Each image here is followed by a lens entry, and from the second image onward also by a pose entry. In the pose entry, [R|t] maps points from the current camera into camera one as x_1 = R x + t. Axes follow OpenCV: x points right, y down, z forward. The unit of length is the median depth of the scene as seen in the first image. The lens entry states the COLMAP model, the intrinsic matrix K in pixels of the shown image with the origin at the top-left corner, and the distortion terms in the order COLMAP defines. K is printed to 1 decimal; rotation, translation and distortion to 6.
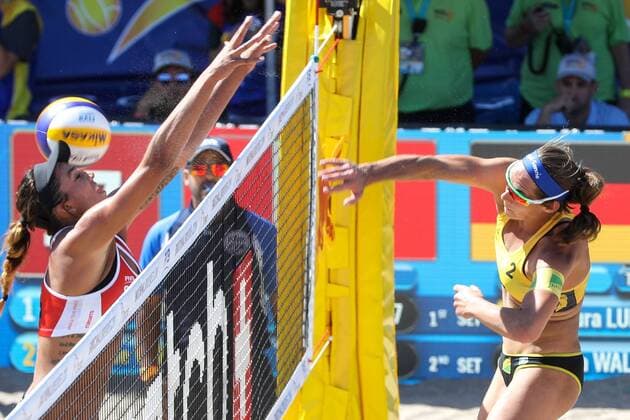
lens RADIAL K [[4524.5, 0, 316.7], [0, 4524.5, 212.3], [0, 0, 1]] dist [0.255715, 0.000000]
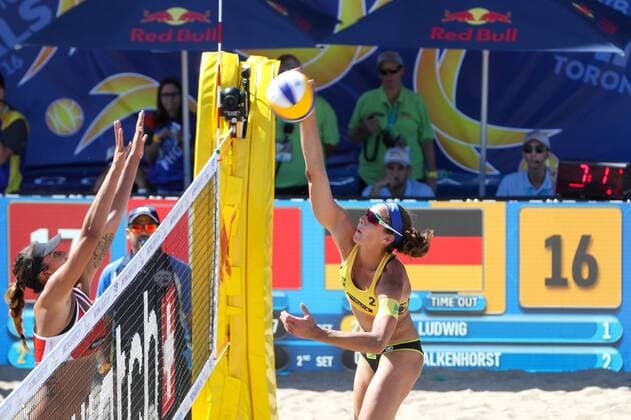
lens RADIAL K [[4531.7, 0, 316.2], [0, 4531.7, 209.7], [0, 0, 1]] dist [0.255715, 0.000000]
pose [[0.999582, -0.004119, 0.028623, -0.010364], [0.004706, 0.999779, -0.020471, 0.014799], [-0.028532, 0.020597, 0.999381, -0.455753]]
